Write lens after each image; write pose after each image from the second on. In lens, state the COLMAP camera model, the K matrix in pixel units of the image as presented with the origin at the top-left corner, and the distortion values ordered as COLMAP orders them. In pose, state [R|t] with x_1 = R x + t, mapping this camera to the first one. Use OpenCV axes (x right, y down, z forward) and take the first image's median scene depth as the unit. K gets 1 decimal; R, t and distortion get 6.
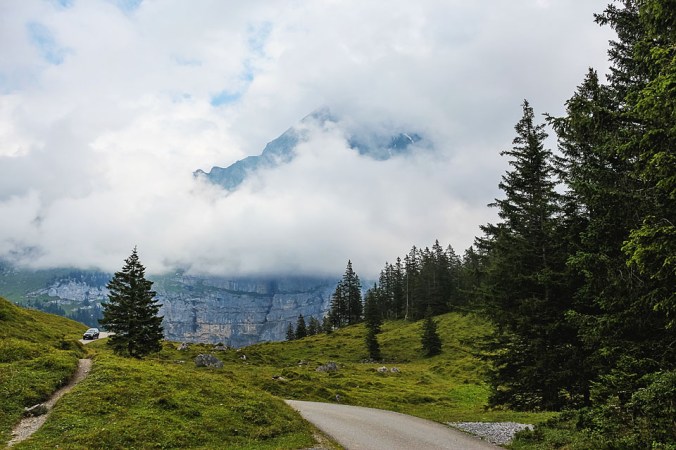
lens RADIAL K [[635.4, 0, 341.1], [0, 635.4, 230.8], [0, 0, 1]] dist [-0.041552, 0.006766]
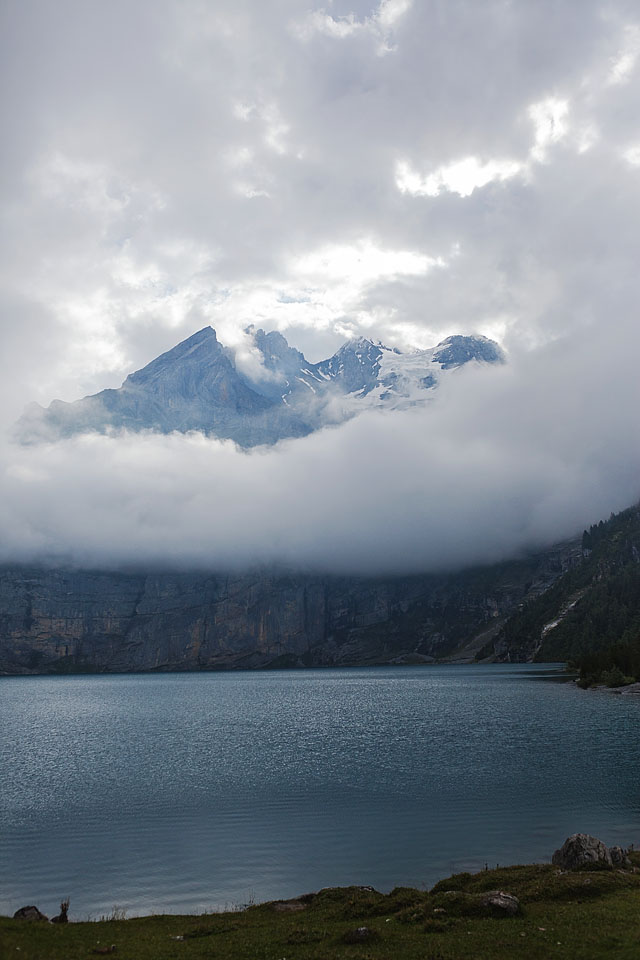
lens RADIAL K [[750.4, 0, 326.8], [0, 750.4, 481.2], [0, 0, 1]] dist [-0.071557, 0.037418]
pose [[0.984354, 0.027935, 0.173976, -0.064590], [-0.019700, 0.998610, -0.048883, 0.037048], [-0.175099, 0.044691, 0.983536, 0.179773]]
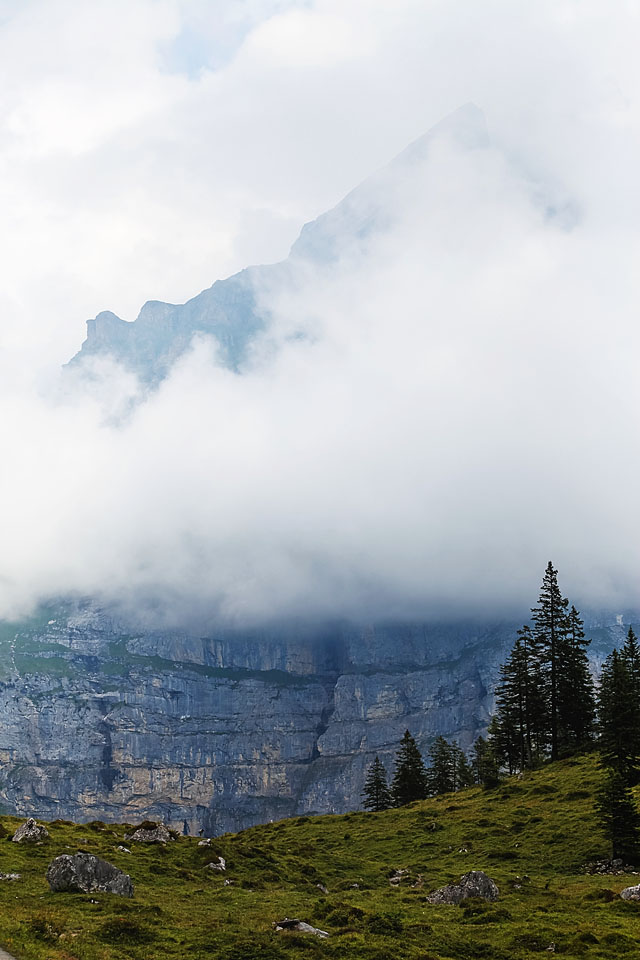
lens RADIAL K [[1914.1, 0, 322.5], [0, 1914.1, 487.2], [0, 0, 1]] dist [-0.294647, 0.000000]
pose [[0.993216, -0.033668, -0.111300, 0.001518], [0.033873, 0.999426, -0.000047, 0.000799], [0.111238, -0.003724, 0.993787, 0.003966]]
